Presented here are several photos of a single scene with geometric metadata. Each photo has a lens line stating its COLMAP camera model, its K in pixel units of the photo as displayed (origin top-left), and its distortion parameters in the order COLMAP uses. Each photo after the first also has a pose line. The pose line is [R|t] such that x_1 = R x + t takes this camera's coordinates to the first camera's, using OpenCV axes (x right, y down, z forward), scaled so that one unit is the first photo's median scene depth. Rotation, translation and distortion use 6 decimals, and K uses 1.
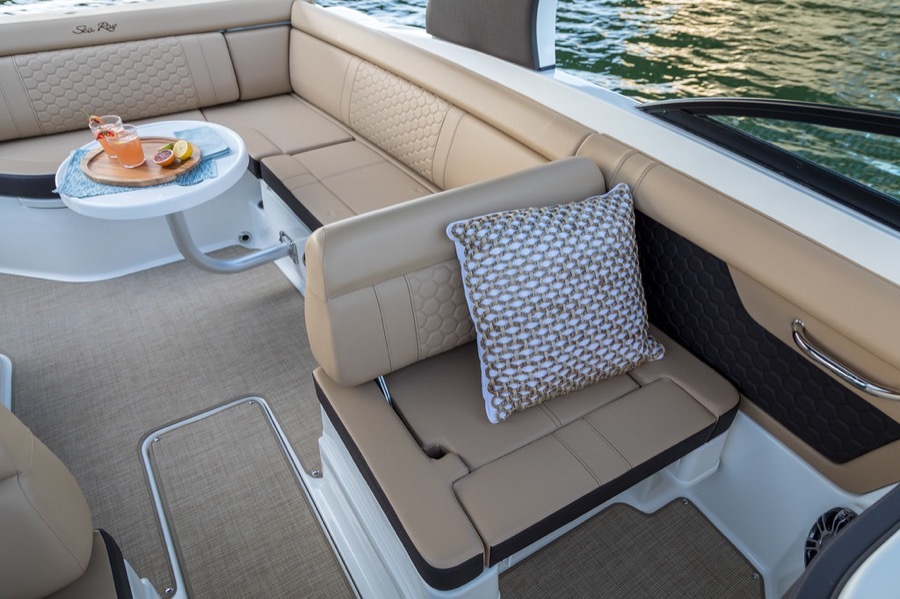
lens RADIAL K [[593.9, 0, 450.0], [0, 593.9, 299.5], [0, 0, 1]] dist [0.002080, -0.000201]
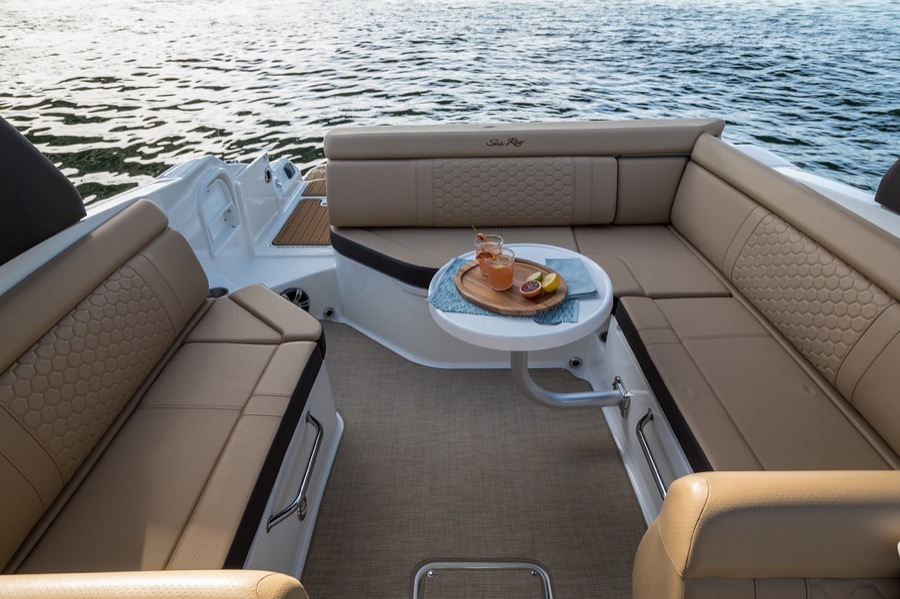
lens RADIAL K [[593.9, 0, 450.0], [0, 593.9, 299.5], [0, 0, 1]] dist [0.002080, -0.000201]
pose [[0.836175, 0.244926, -0.490737, -0.086175], [-0.314933, 0.946954, -0.063997, -0.089978], [0.449031, 0.208062, 0.868954, 0.083402]]
